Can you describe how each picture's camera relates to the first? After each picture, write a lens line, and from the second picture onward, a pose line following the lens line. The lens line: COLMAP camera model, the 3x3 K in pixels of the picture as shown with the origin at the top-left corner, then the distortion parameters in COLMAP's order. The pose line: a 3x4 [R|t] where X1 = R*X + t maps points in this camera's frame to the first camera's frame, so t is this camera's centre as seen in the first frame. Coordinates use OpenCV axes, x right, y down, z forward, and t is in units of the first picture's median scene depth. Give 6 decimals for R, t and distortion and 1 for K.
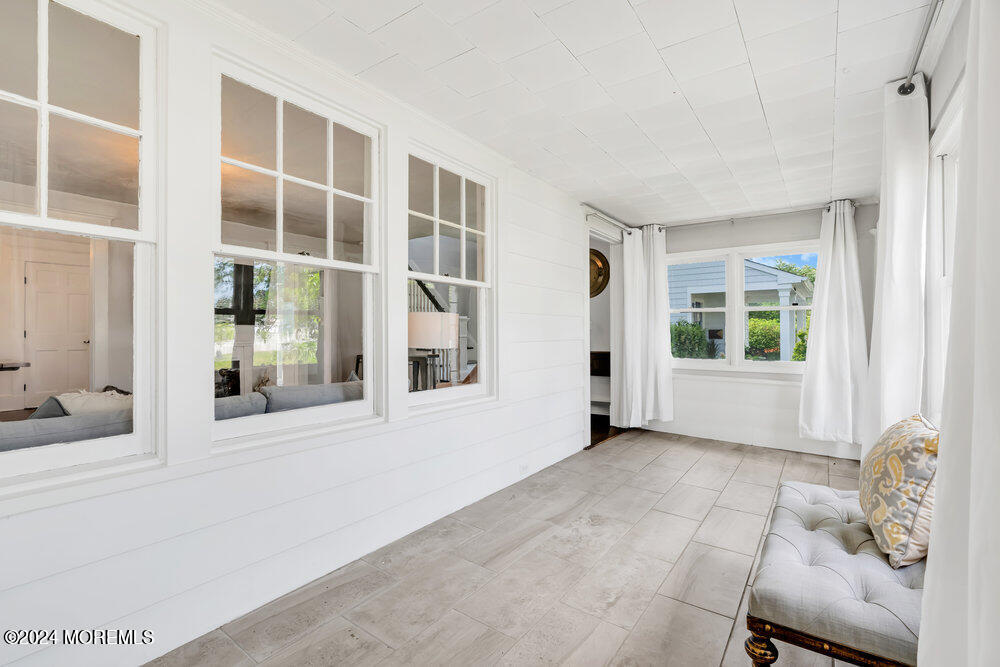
lens RADIAL K [[449.1, 0, 502.6], [0, 449.1, 334.9], [0, 0, 1]] dist [-0.014350, 0.003568]
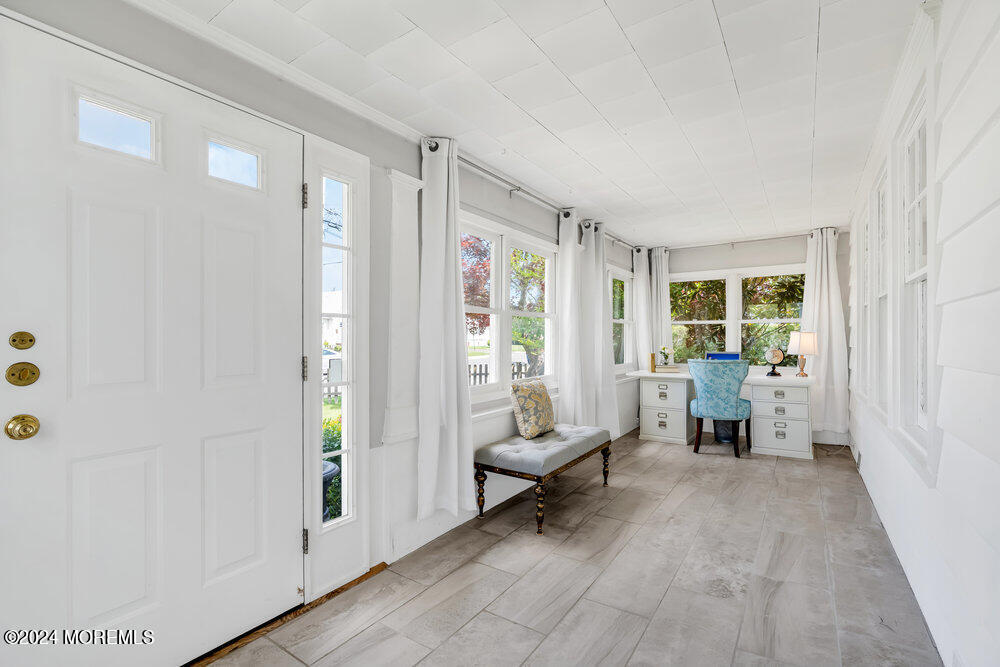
lens RADIAL K [[449.1, 0, 500.9], [0, 449.1, 337.8], [0, 0, 1]] dist [-0.014350, 0.003568]
pose [[-0.999616, 0.006012, -0.027040, 0.649146], [0.006041, 0.999981, -0.001001, -0.018498], [0.027034, -0.001164, -0.999634, 1.886279]]
